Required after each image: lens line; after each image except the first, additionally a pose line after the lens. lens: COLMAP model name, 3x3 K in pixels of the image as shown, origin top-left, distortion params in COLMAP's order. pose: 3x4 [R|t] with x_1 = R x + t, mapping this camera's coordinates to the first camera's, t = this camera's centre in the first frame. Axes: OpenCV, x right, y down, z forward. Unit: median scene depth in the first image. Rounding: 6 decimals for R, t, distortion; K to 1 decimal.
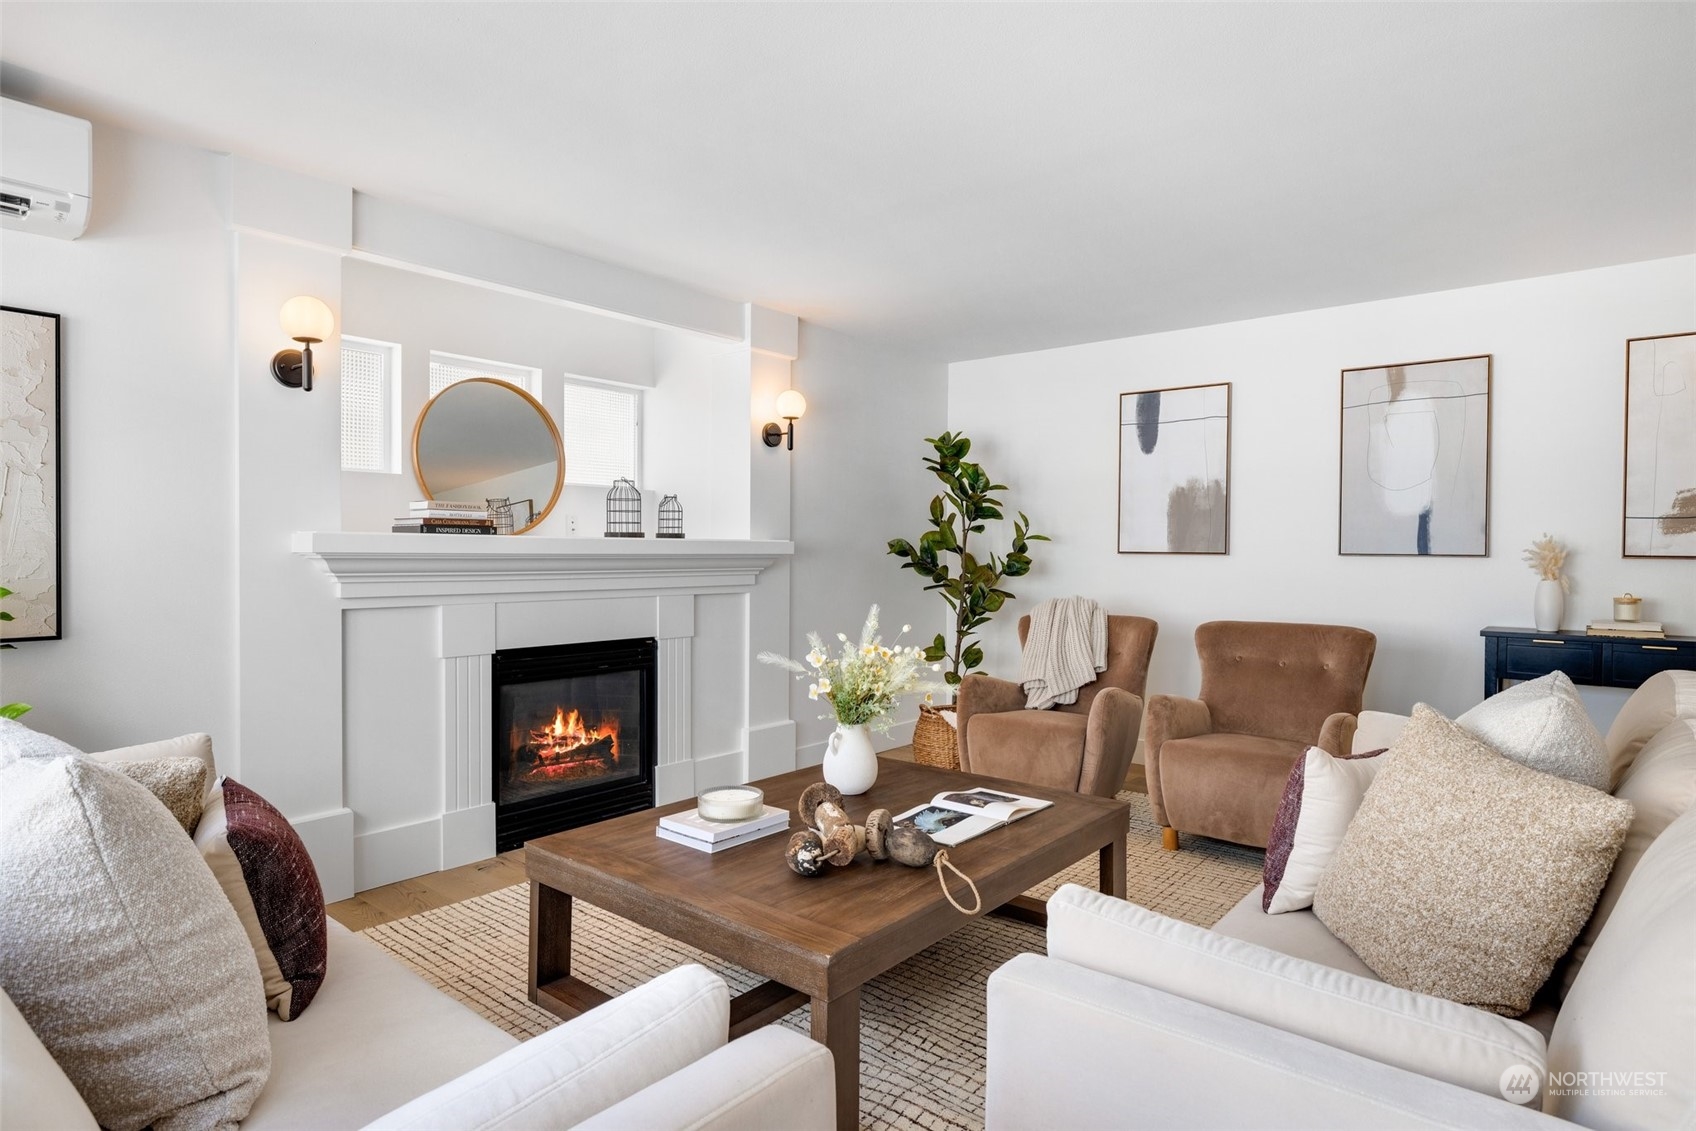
lens RADIAL K [[925.5, 0, 853.4], [0, 925.5, 562.7], [0, 0, 1]] dist [-0.004580, -0.000498]
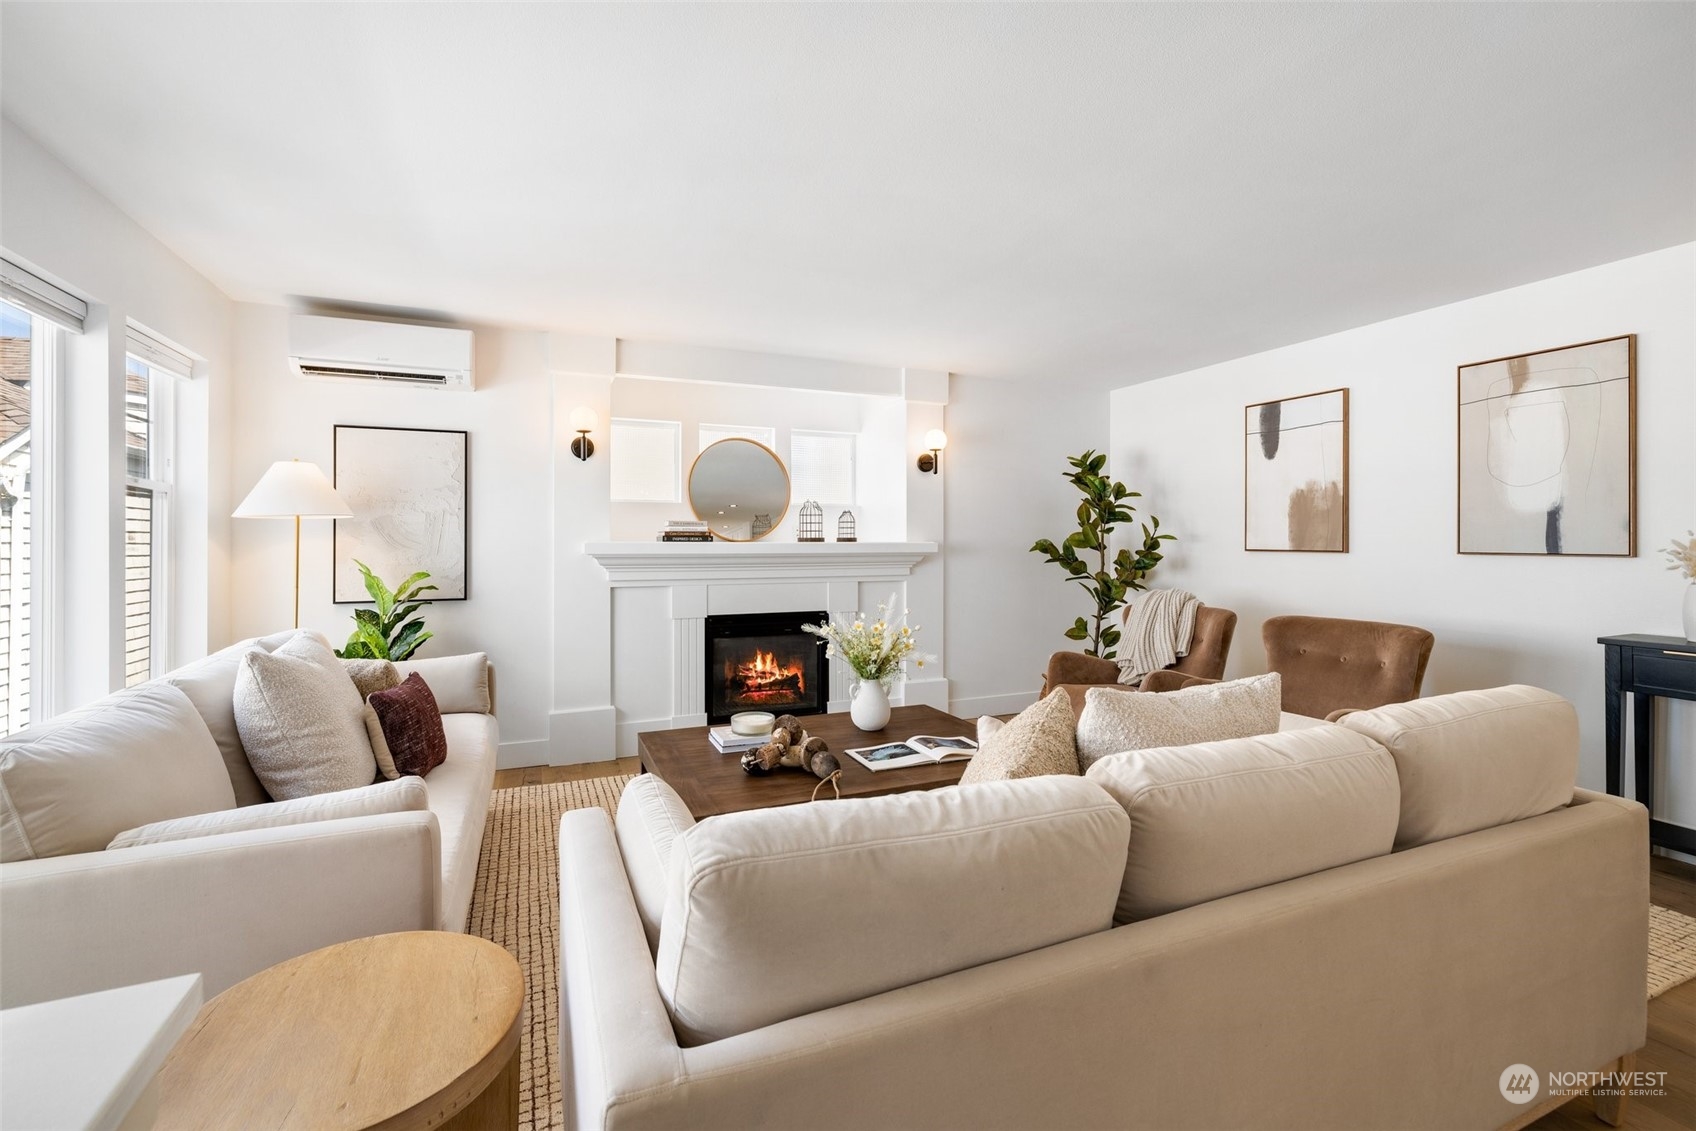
lens RADIAL K [[729.6, 0, 836.2], [0, 729.6, 539.3], [0, 0, 1]] dist [-0.002482, -0.000072]
pose [[0.887544, -0.007716, -0.460658, 0.321974], [-0.000346, 0.999848, -0.017414, -0.010775], [0.460723, 0.015615, 0.887407, 0.004984]]
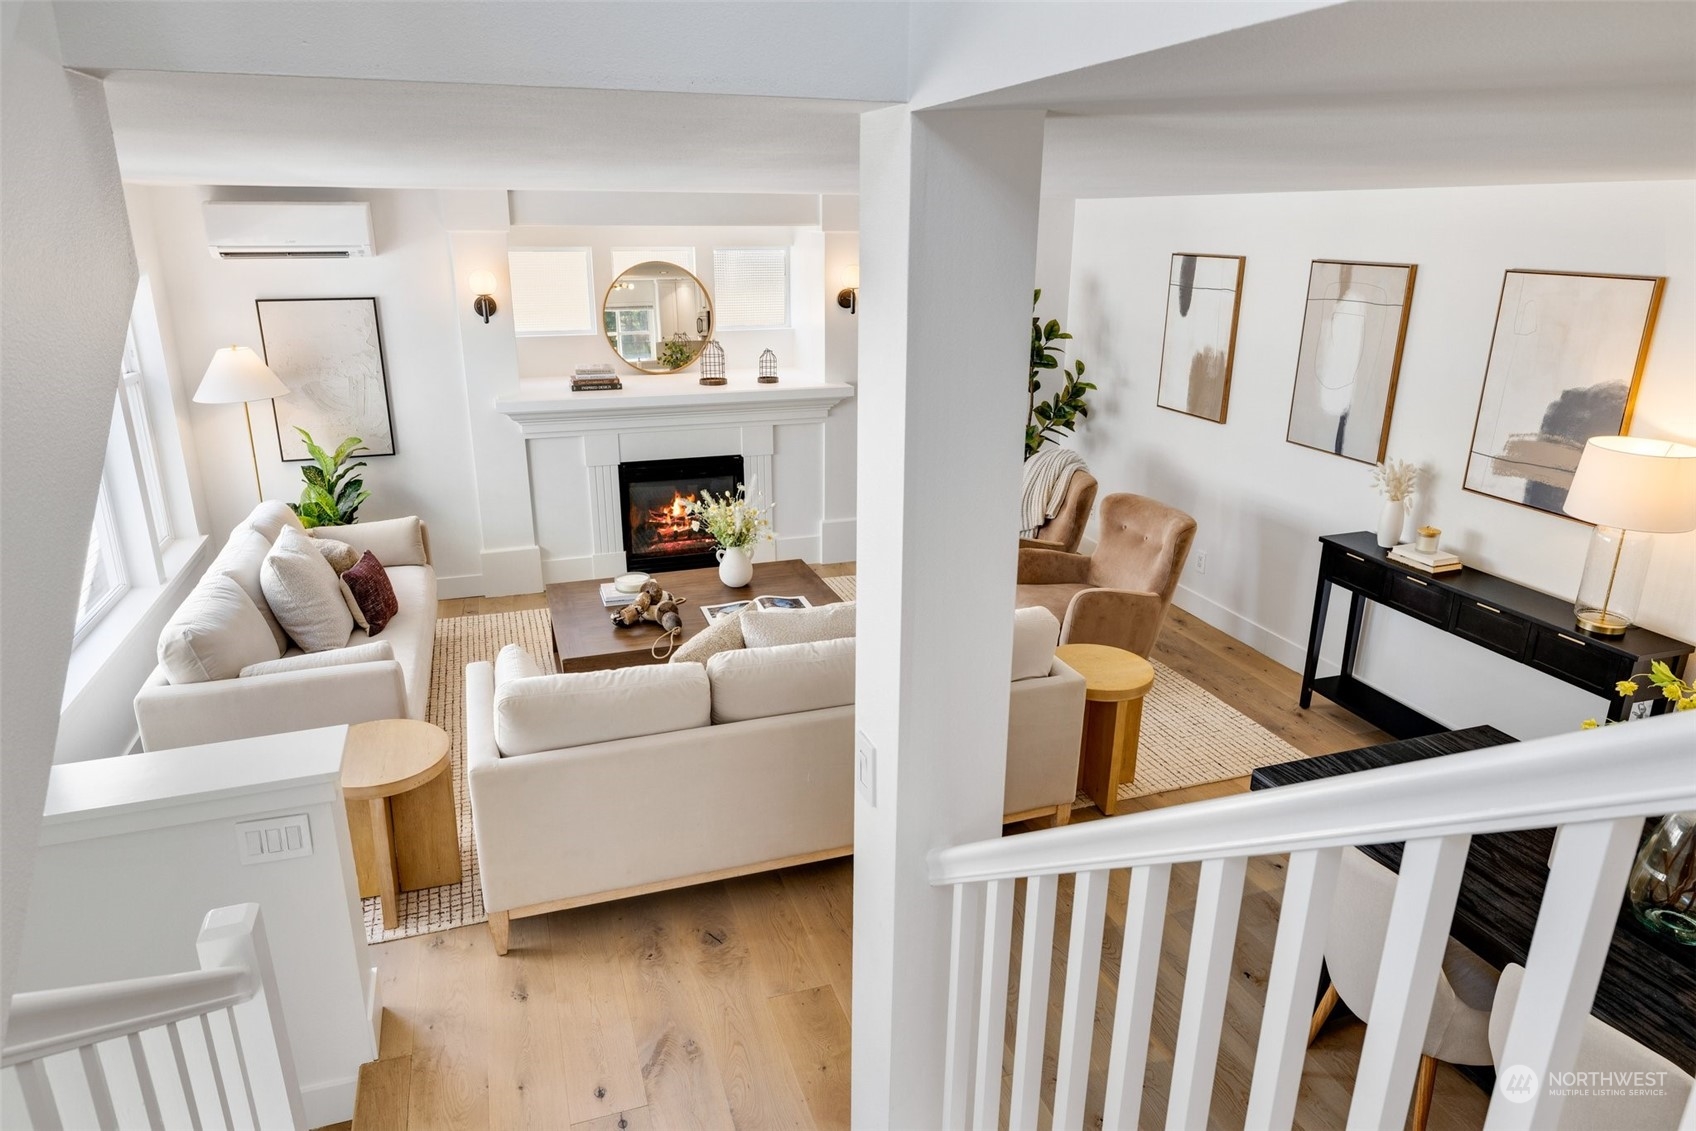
lens RADIAL K [[1040.7, 0, 852.4], [0, 1040.7, 570.1], [0, 0, 1]] dist [-0.005042, -0.003815]
pose [[0.858572, 0.162375, -0.486300, 0.767345], [-0.009211, 0.953255, 0.302027, -0.244257], [0.512610, -0.254833, 0.819934, -0.298551]]
